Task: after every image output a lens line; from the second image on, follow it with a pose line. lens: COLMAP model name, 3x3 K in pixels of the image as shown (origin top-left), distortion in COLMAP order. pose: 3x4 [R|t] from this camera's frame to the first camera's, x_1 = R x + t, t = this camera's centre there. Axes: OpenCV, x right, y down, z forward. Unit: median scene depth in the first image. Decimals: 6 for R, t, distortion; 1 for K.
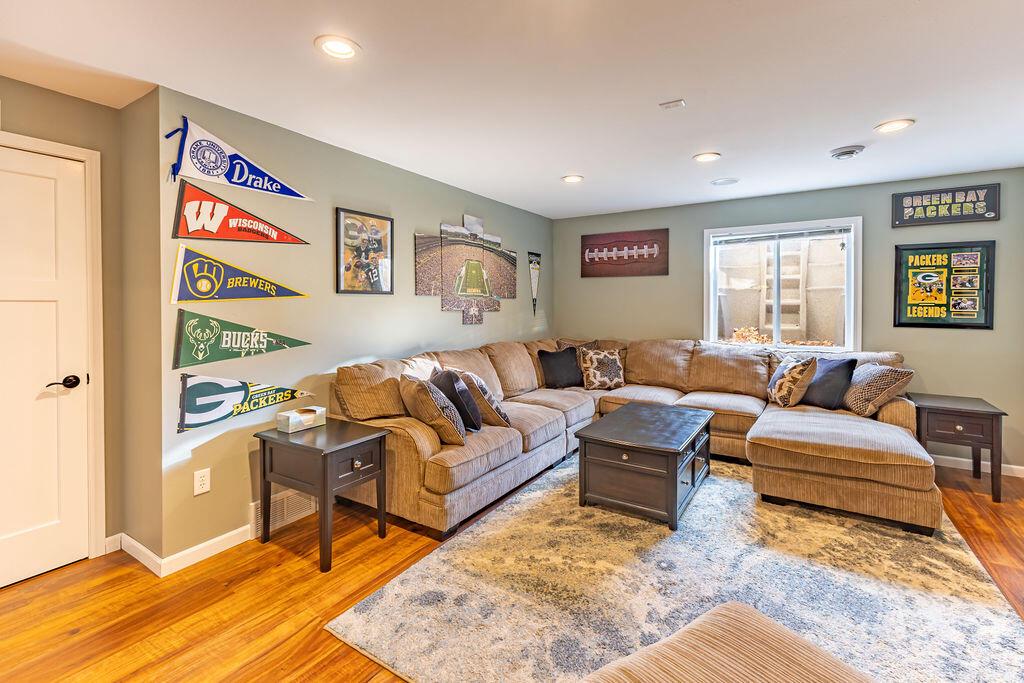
lens RADIAL K [[449.8, 0, 519.1], [0, 449.8, 311.4], [0, 0, 1]] dist [0.009629, -0.003371]
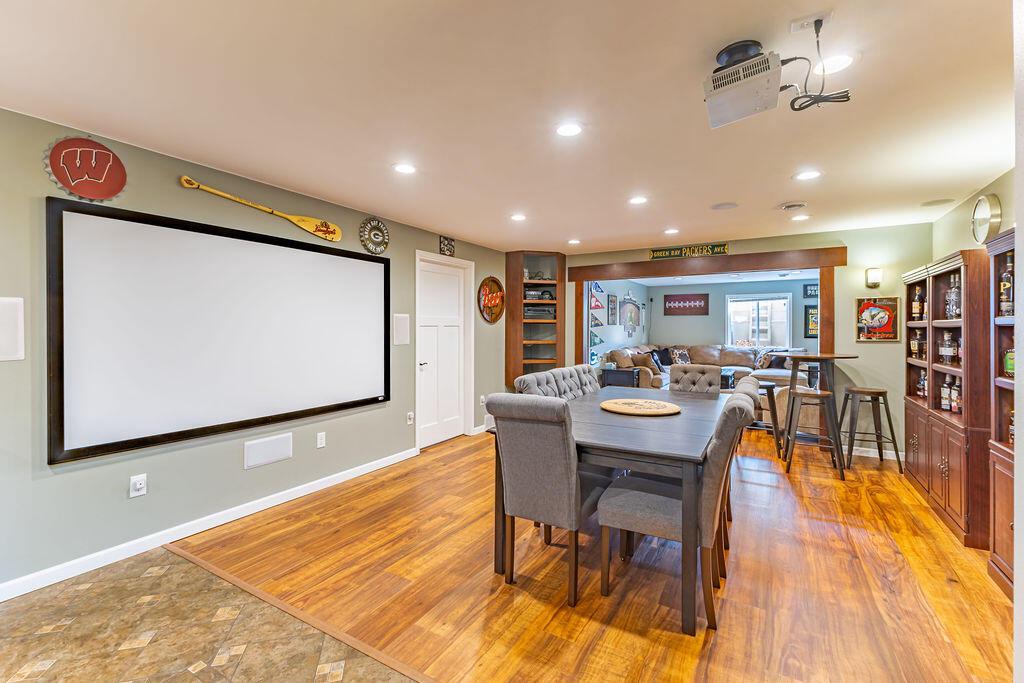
lens RADIAL K [[449.8, 0, 529.2], [0, 449.8, 333.3], [0, 0, 1]] dist [0.009629, -0.003371]
pose [[0.997941, 0.000933, 0.064138, -0.853463], [-0.000677, 0.999992, -0.004017, 0.019818], [-0.064142, 0.003965, 0.997933, -1.405883]]
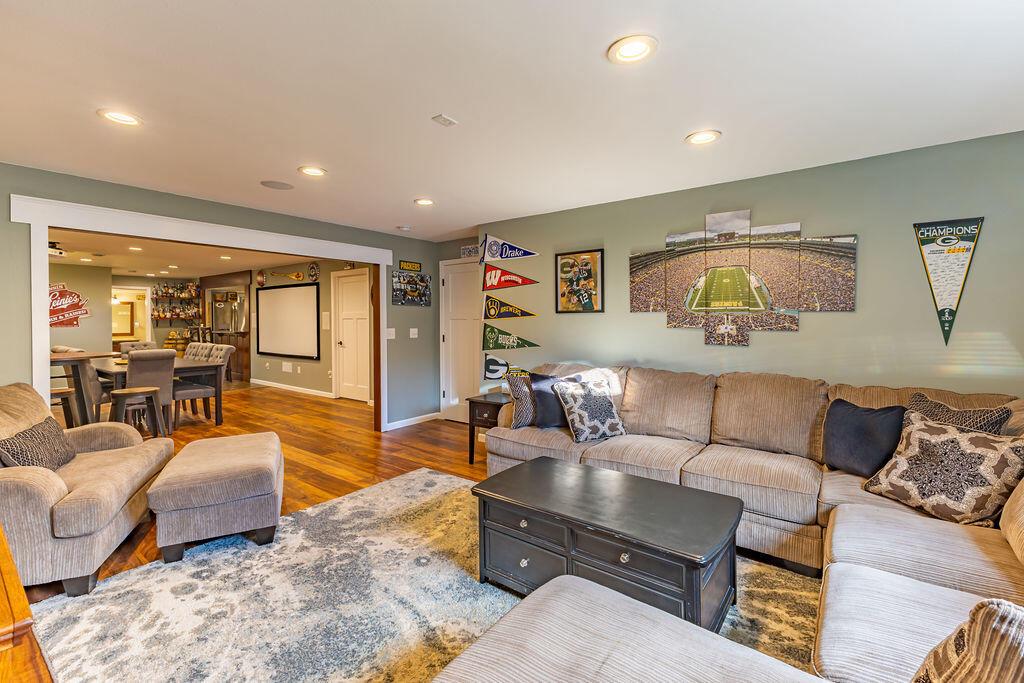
lens RADIAL K [[449.8, 0, 510.6], [0, 449.8, 323.8], [0, 0, 1]] dist [0.009629, -0.003371]
pose [[-0.082397, 0.007473, -0.996572, 0.827099], [-0.015379, 0.999843, 0.008769, -0.013291], [0.996481, 0.016049, -0.082269, 0.770739]]
